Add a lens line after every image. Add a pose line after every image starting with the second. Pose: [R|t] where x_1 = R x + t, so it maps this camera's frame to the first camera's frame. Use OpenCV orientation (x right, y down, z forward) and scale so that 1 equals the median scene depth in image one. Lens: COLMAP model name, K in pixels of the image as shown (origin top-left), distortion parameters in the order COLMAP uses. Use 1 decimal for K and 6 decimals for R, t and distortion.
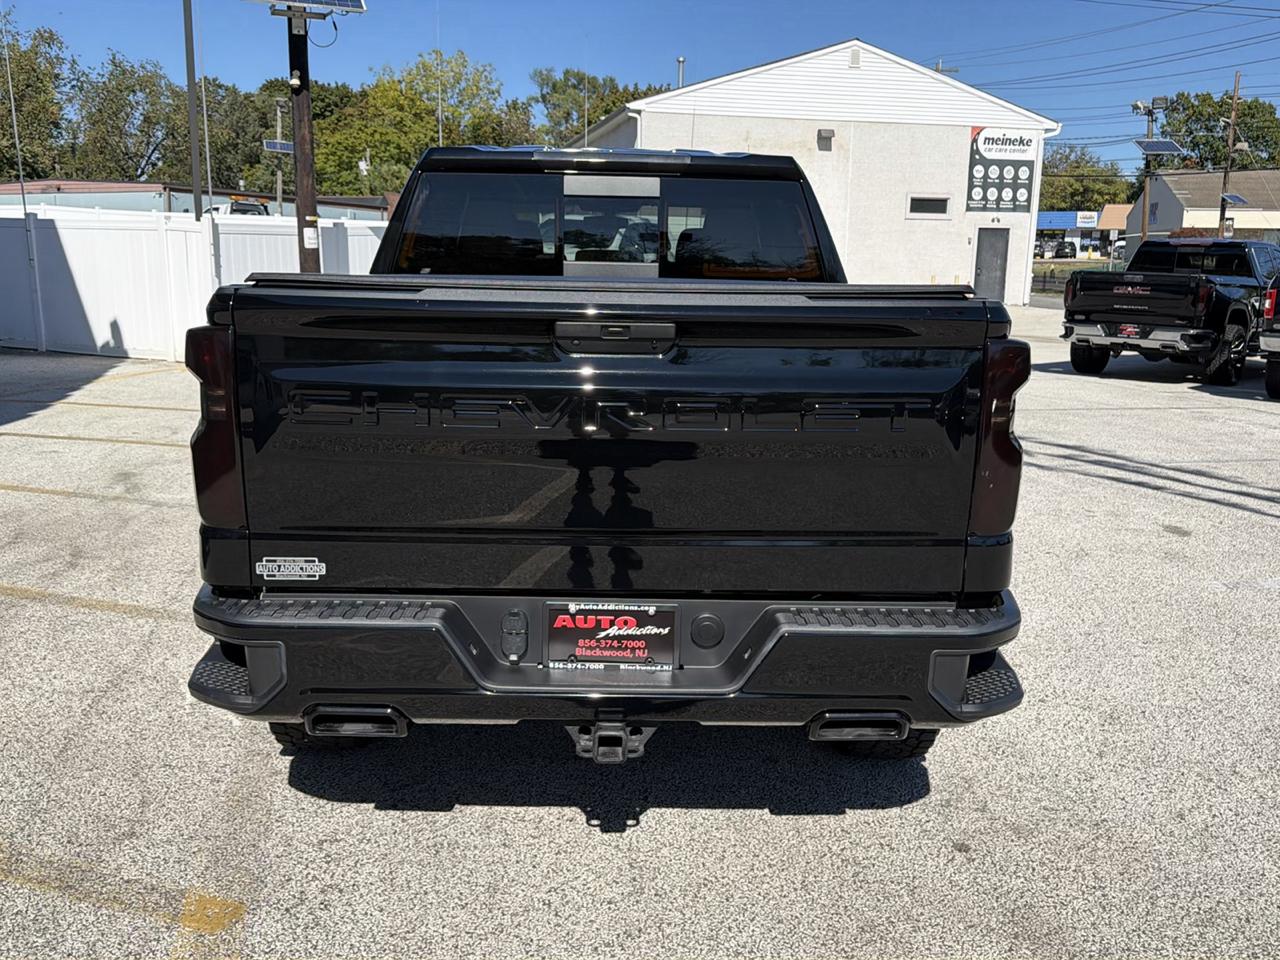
lens RADIAL K [[1139.0, 0, 643.2], [0, 1139.0, 482.4], [0, 0, 1]] dist [0.173931, -0.361103]
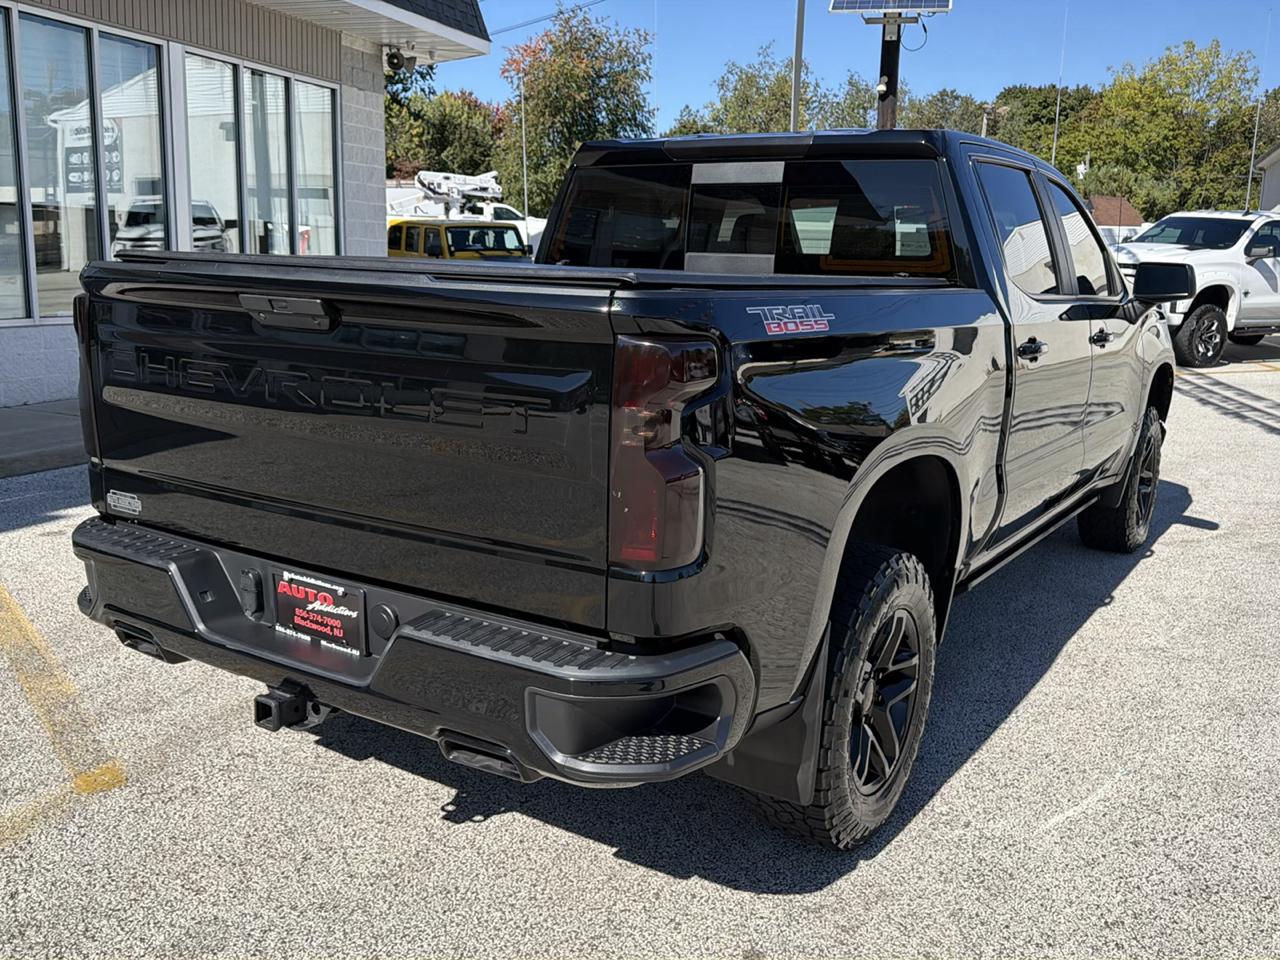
lens RADIAL K [[1139.0, 0, 643.2], [0, 1139.0, 482.4], [0, 0, 1]] dist [0.173931, -0.361103]
pose [[0.821721, 0.117060, -0.557738, 0.063626], [-0.120642, 0.992227, 0.030508, -0.003616], [0.556974, 0.042217, 0.829456, 0.025748]]
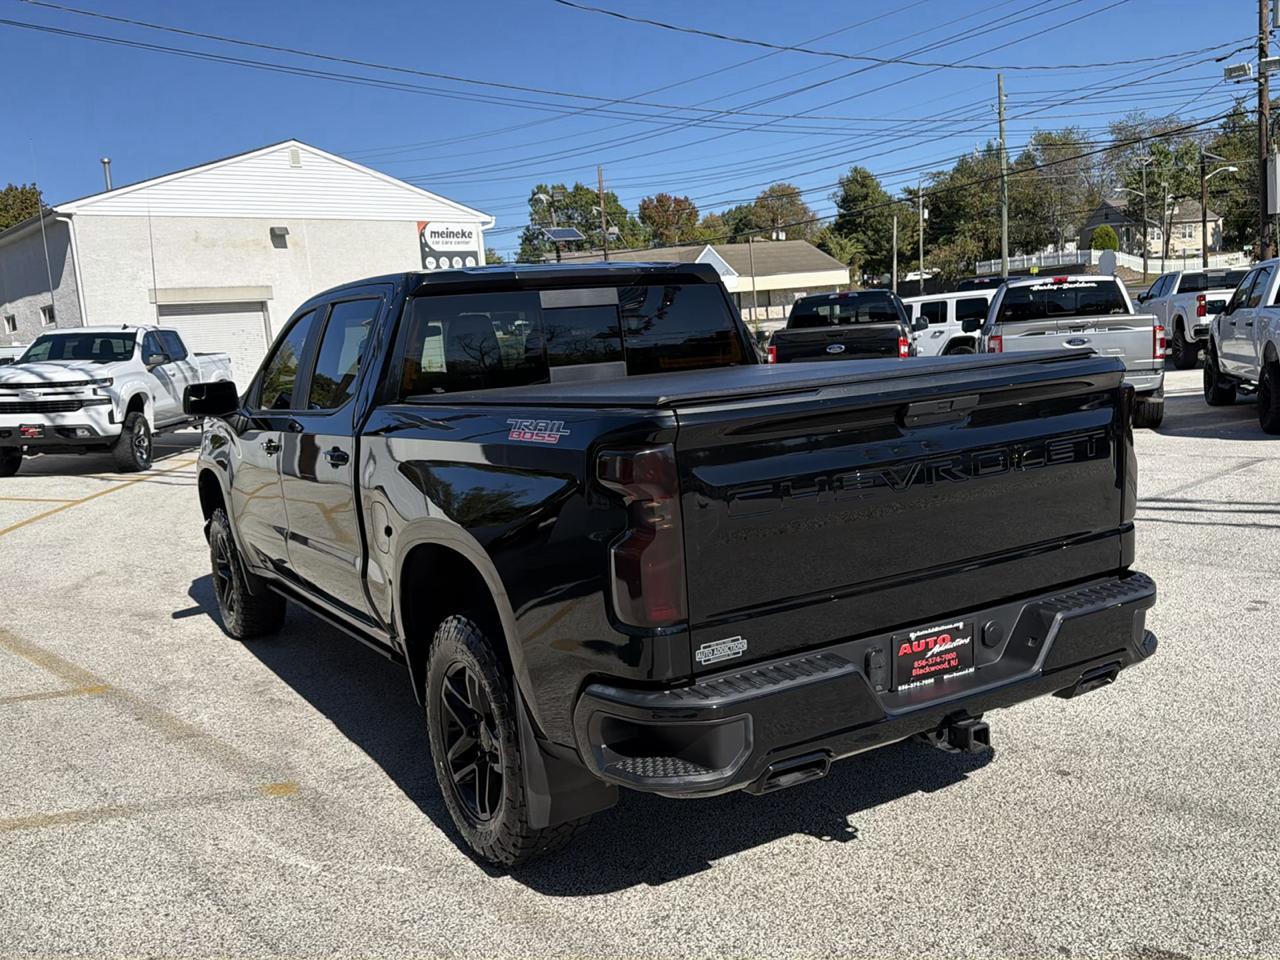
lens RADIAL K [[1139.0, 0, 643.2], [0, 1139.0, 482.4], [0, 0, 1]] dist [0.173931, -0.361103]
pose [[0.868544, -0.144150, 0.474186, -0.071394], [0.178591, 0.983521, -0.028131, -0.005566], [-0.462317, 0.109118, 0.879975, 0.003119]]
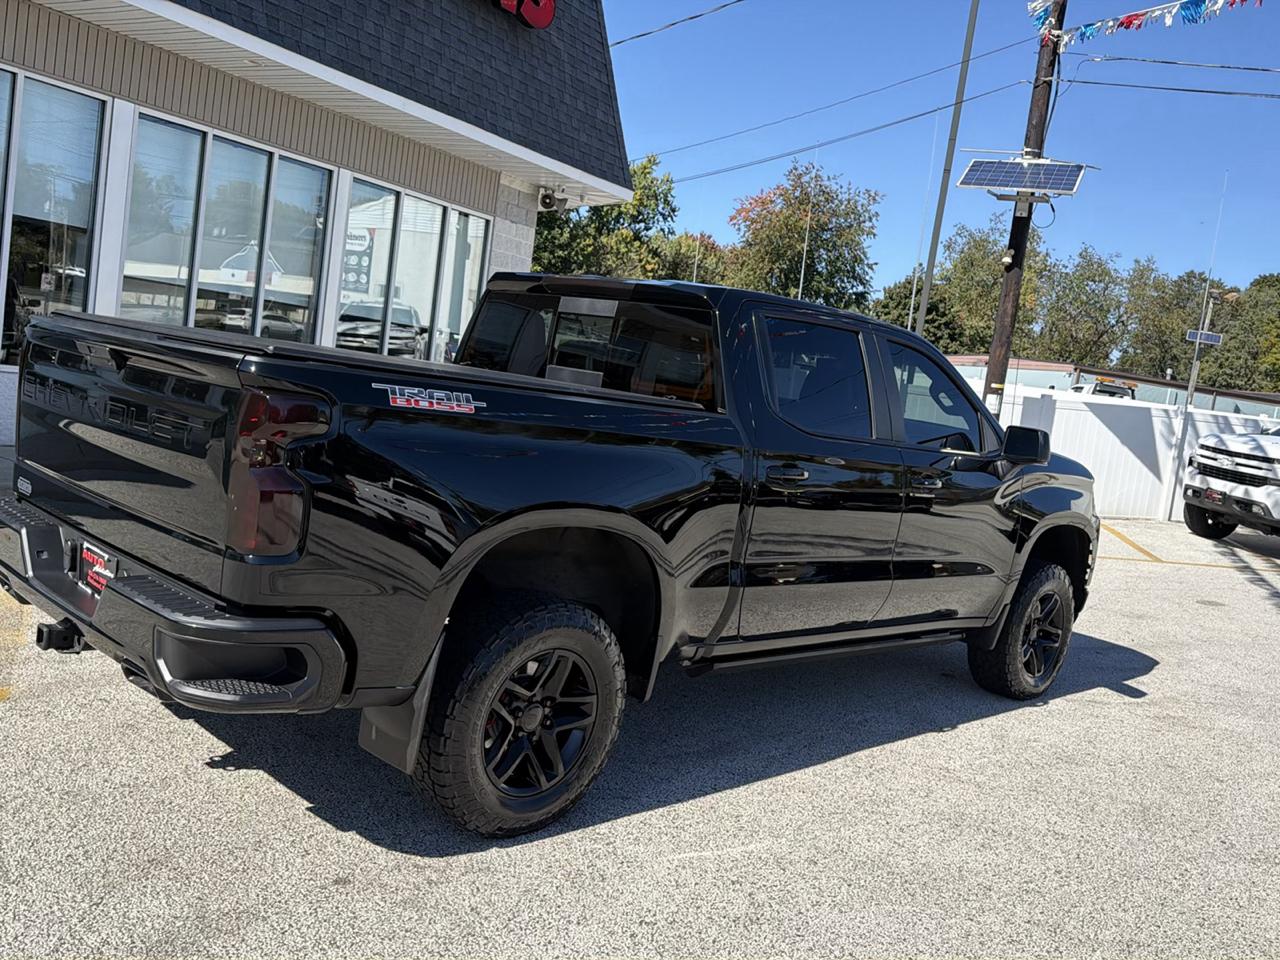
lens RADIAL K [[1139.0, 0, 643.2], [0, 1139.0, 482.4], [0, 0, 1]] dist [0.173931, -0.361103]
pose [[0.687773, 0.146209, -0.711049, 0.117972], [-0.255717, 0.965519, -0.048813, -0.005915], [0.679395, 0.215400, 0.701446, 0.036205]]
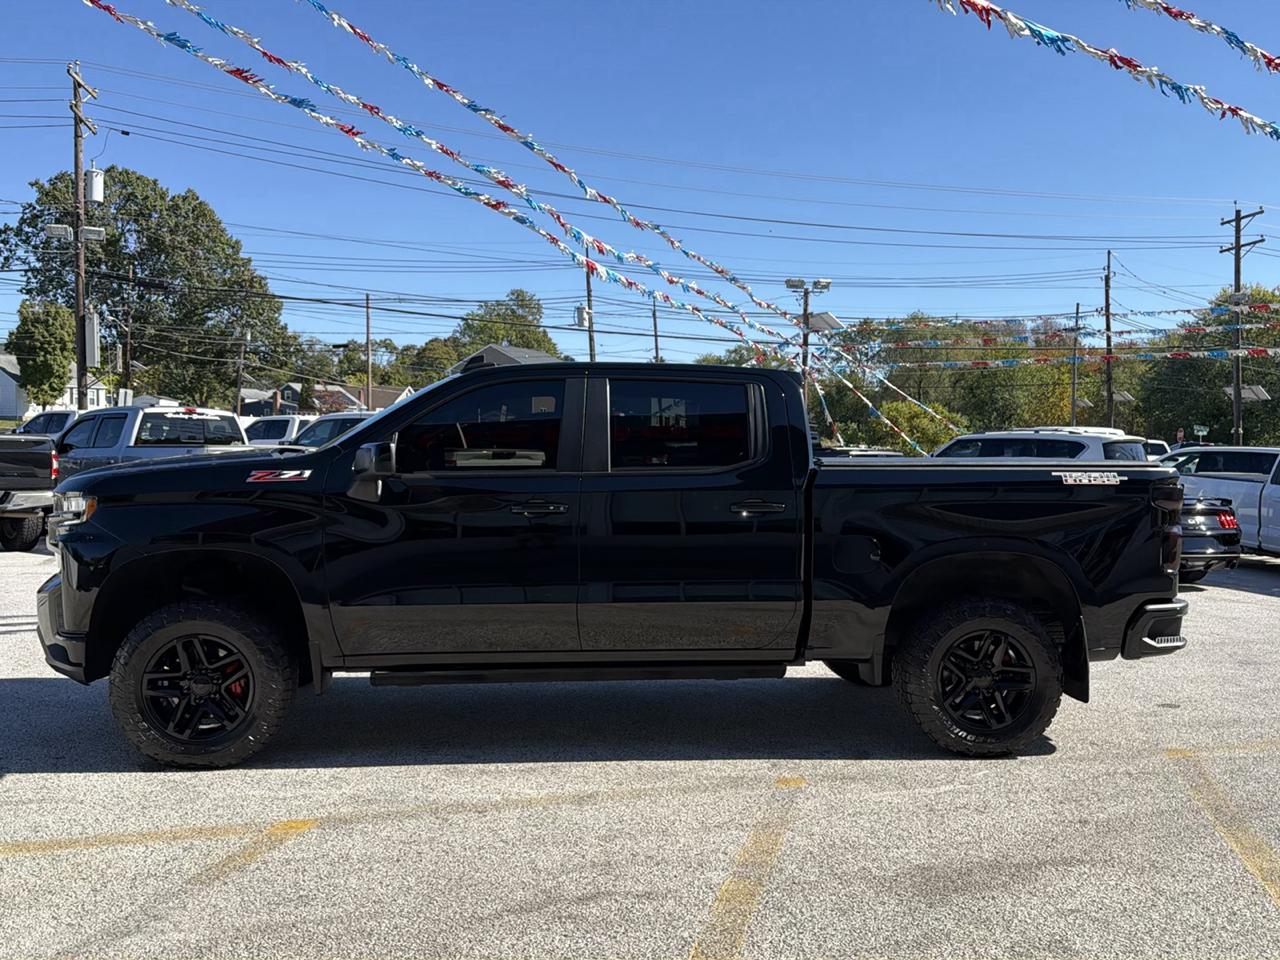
lens RADIAL K [[1139.0, 0, 643.2], [0, 1139.0, 482.4], [0, 0, 1]] dist [0.173931, -0.361103]
pose [[-0.067545, -0.053325, 0.996290, -0.208821], [0.170943, 0.983186, 0.064213, -0.037142], [-0.982963, 0.174646, -0.057294, 0.169760]]
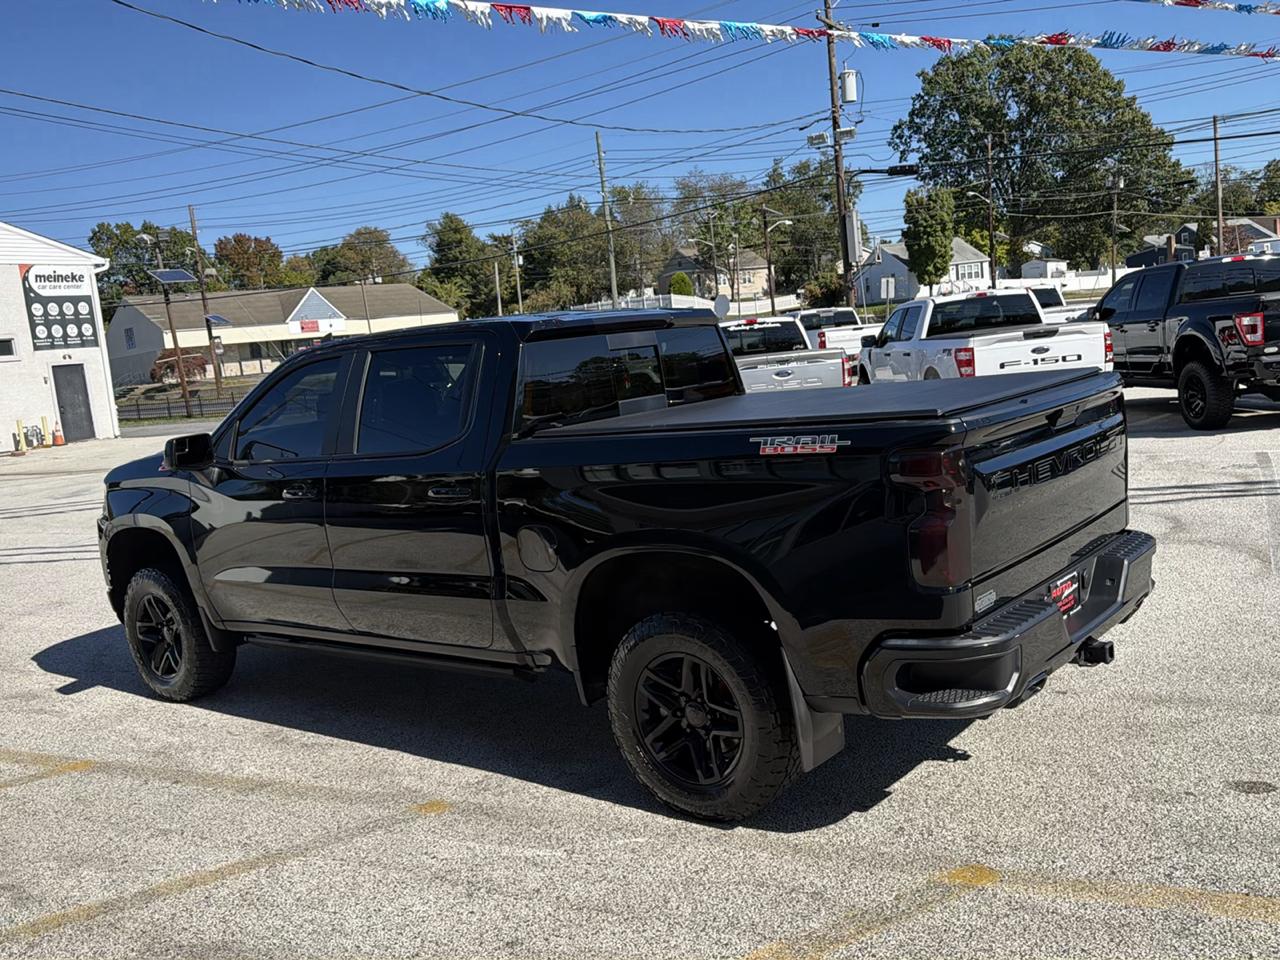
lens RADIAL K [[1139.0, 0, 643.2], [0, 1139.0, 482.4], [0, 0, 1]] dist [0.173931, -0.361103]
pose [[0.639224, -0.177072, 0.748357, -0.134913], [0.252399, 0.967531, 0.013341, -0.016392], [-0.726421, 0.180357, 0.663162, 0.025792]]
